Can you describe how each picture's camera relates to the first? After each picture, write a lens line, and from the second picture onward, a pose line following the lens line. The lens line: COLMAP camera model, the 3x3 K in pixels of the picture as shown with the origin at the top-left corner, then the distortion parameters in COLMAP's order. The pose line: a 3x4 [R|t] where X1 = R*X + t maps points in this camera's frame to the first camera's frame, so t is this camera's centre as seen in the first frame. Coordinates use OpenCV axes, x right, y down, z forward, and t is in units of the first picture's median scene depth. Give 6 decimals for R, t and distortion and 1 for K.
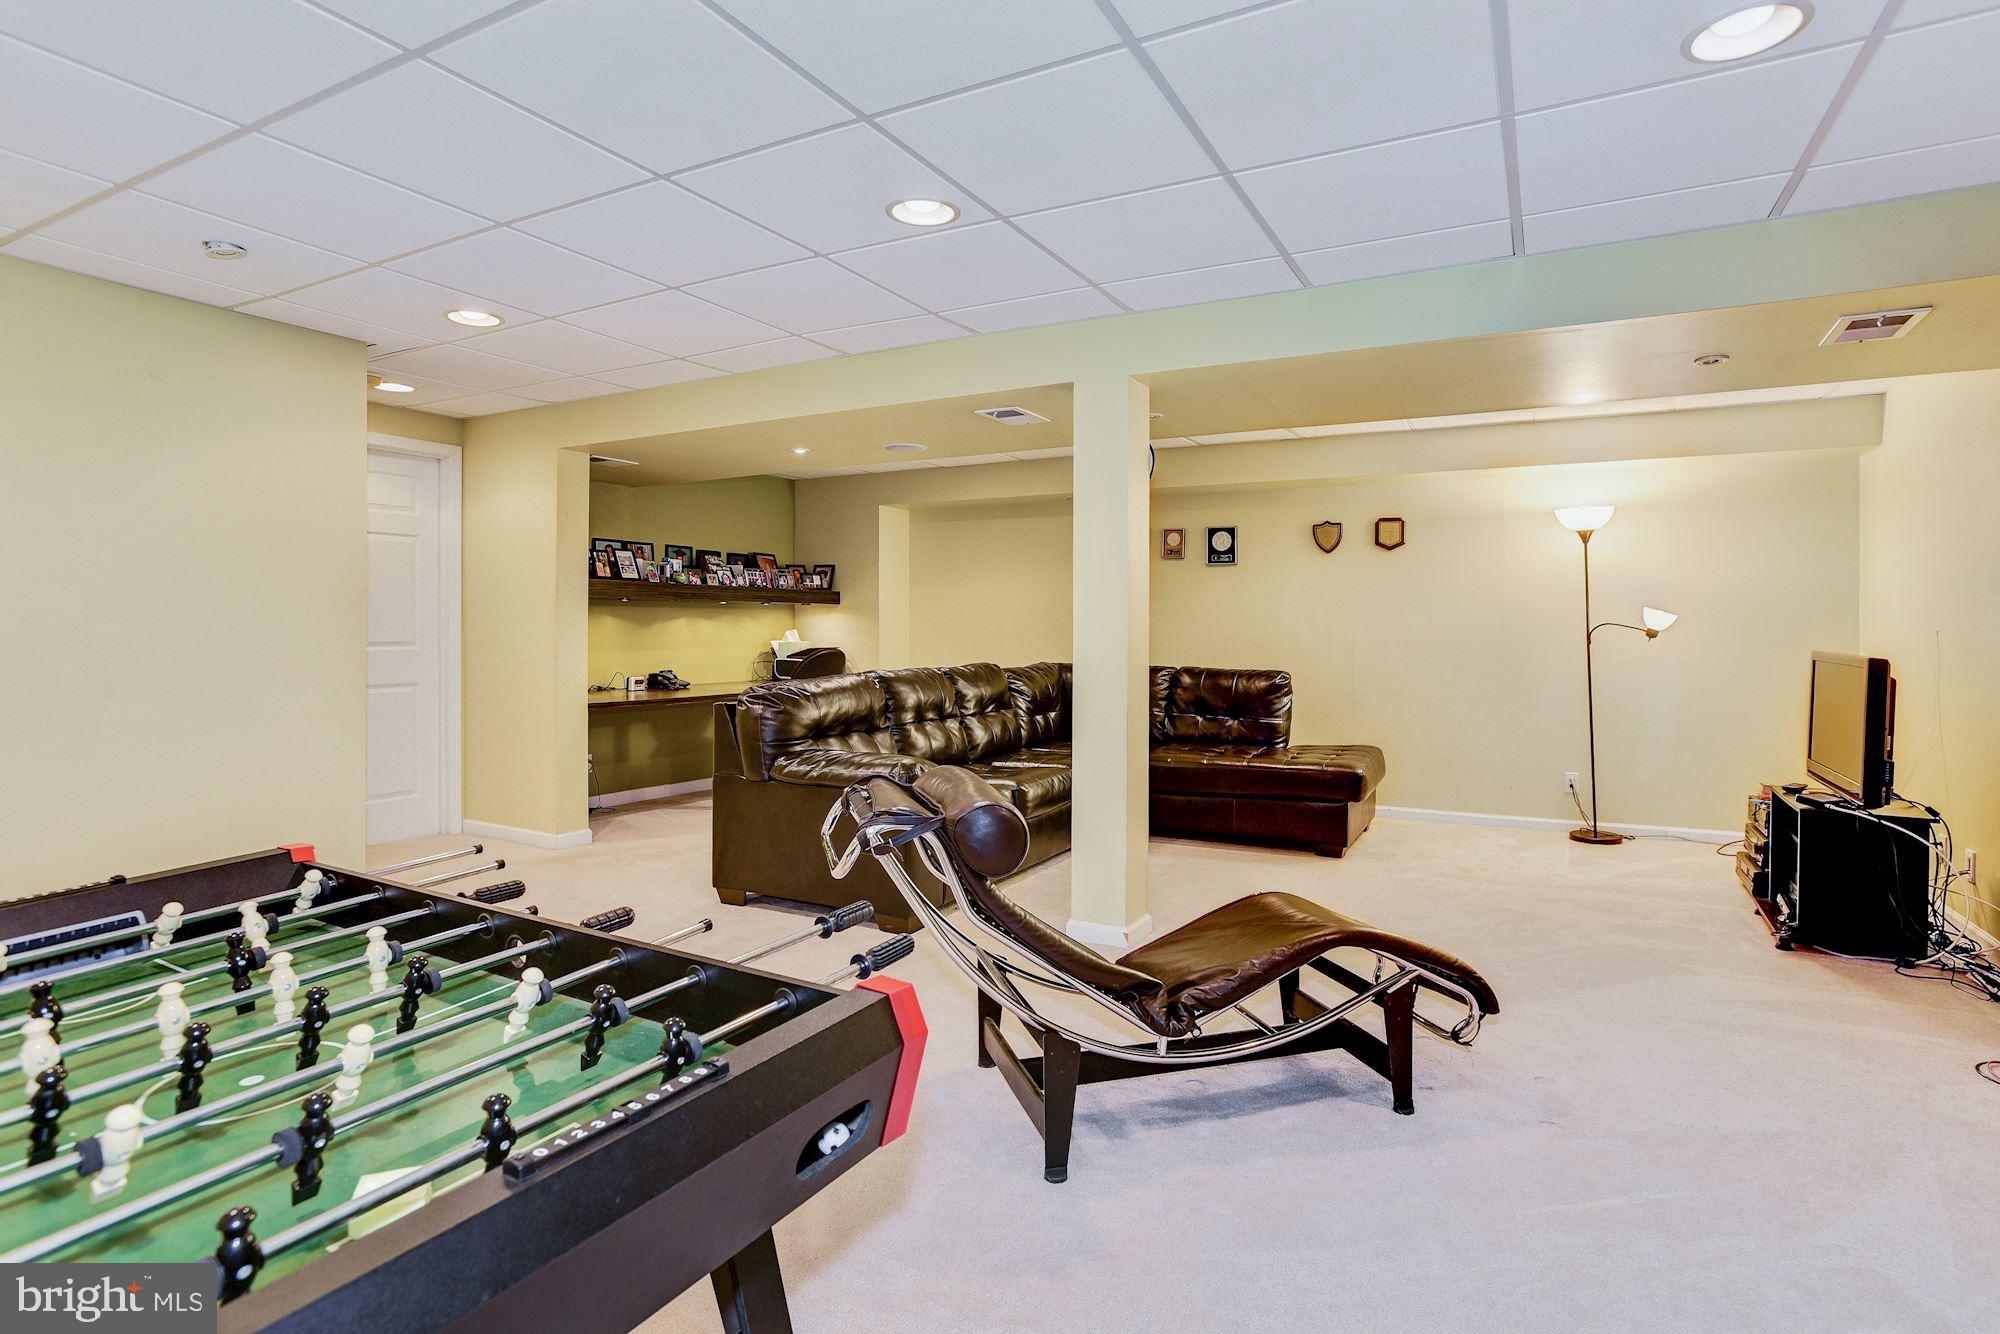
lens RADIAL K [[974.8, 0, 991.5], [0, 974.8, 645.2], [0, 0, 1]] dist [-0.052914, 0.022203]
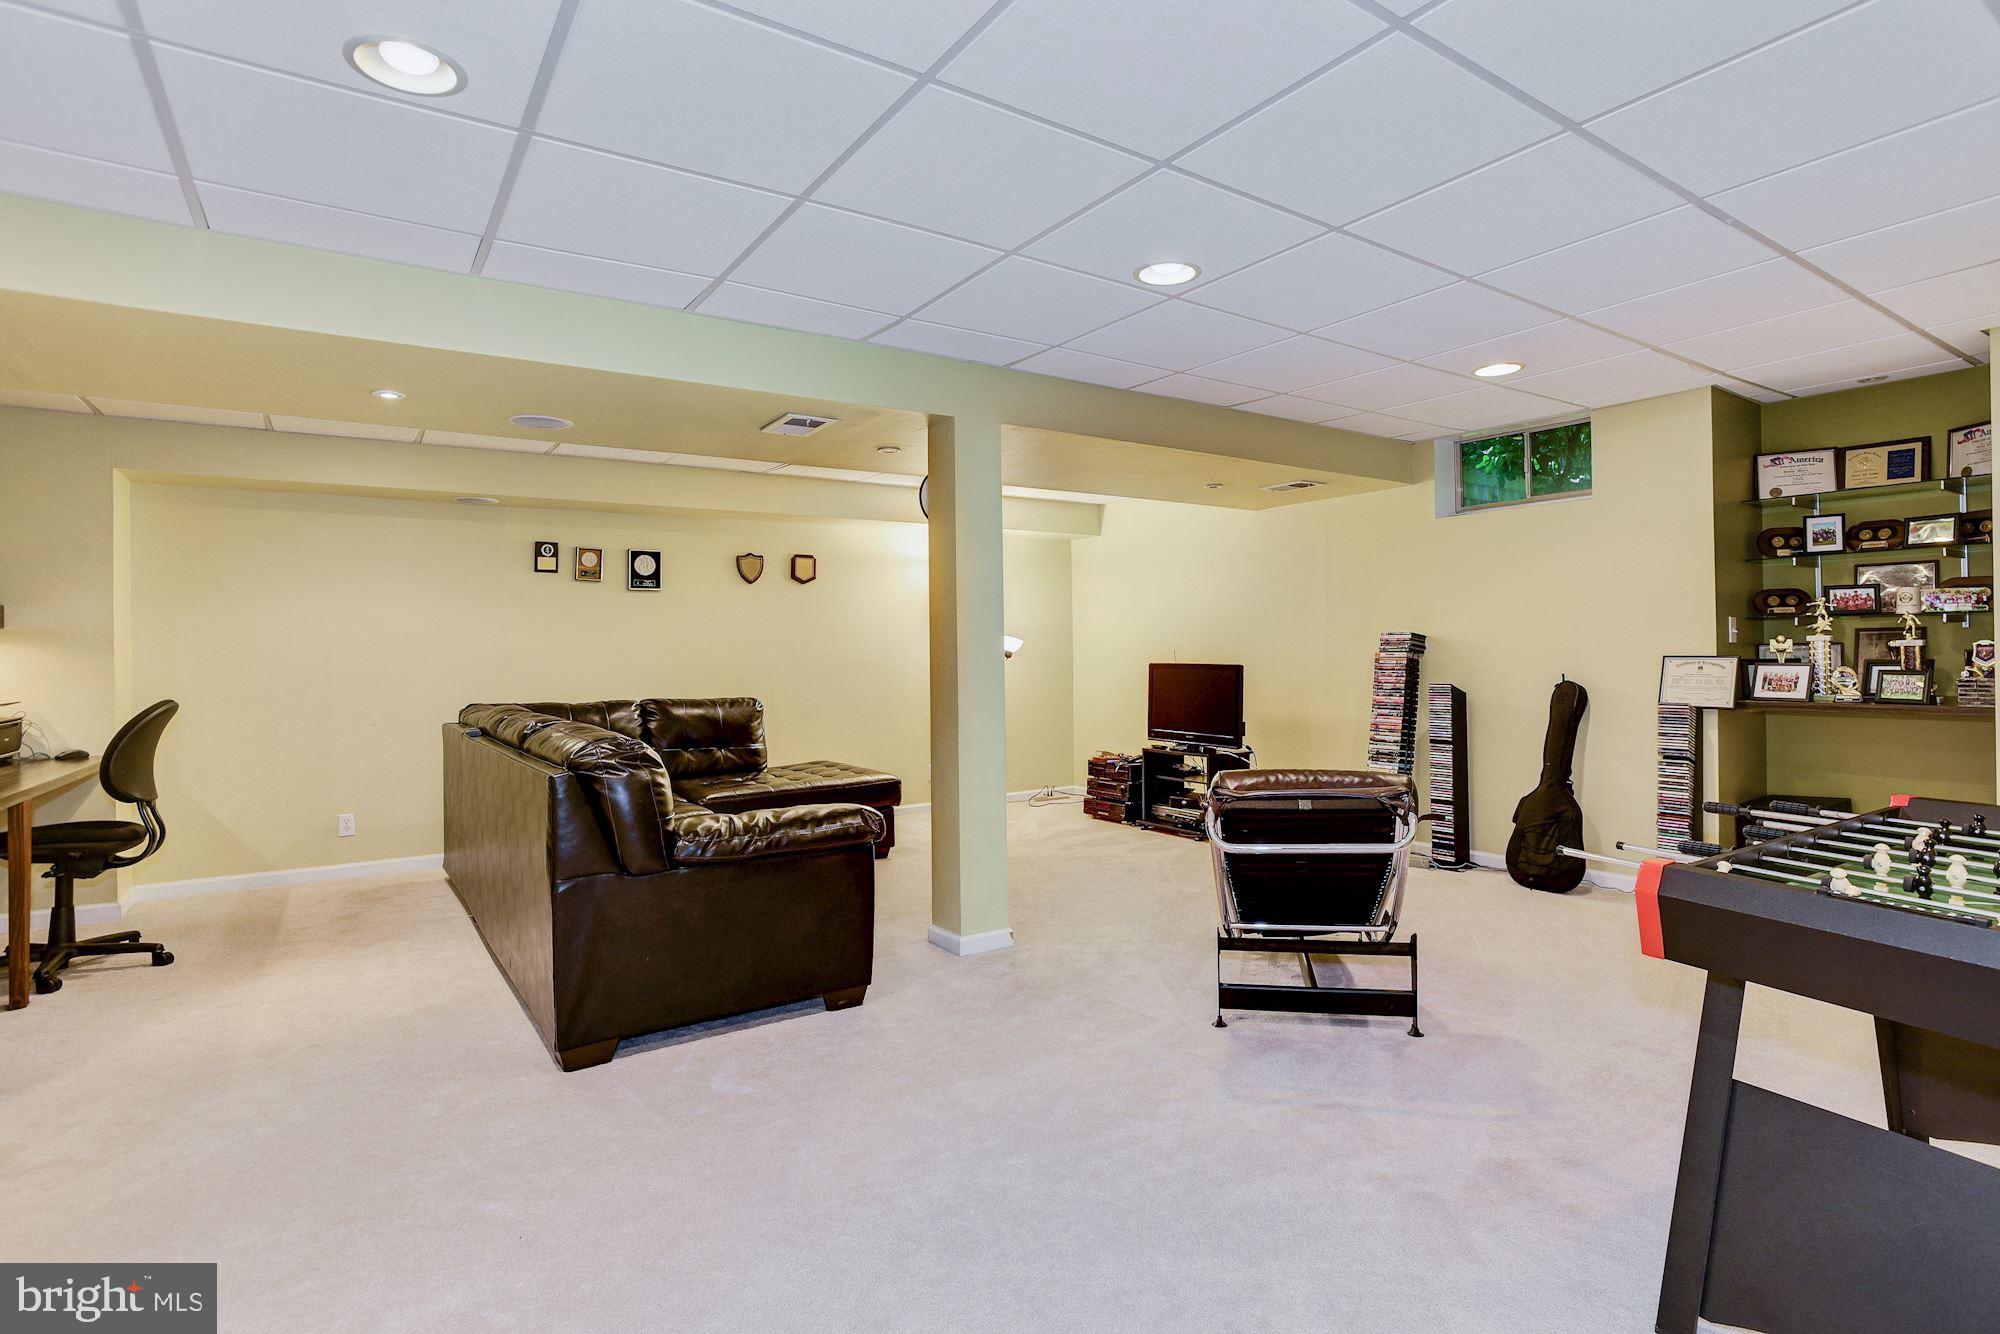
lens RADIAL K [[974.8, 0, 991.5], [0, 974.8, 645.2], [0, 0, 1]] dist [-0.052914, 0.022203]
pose [[0.511380, -0.006054, 0.859334, -0.429039], [0.029842, 0.999497, -0.010717, -0.009471], [-0.858837, 0.031125, 0.511303, 0.243096]]
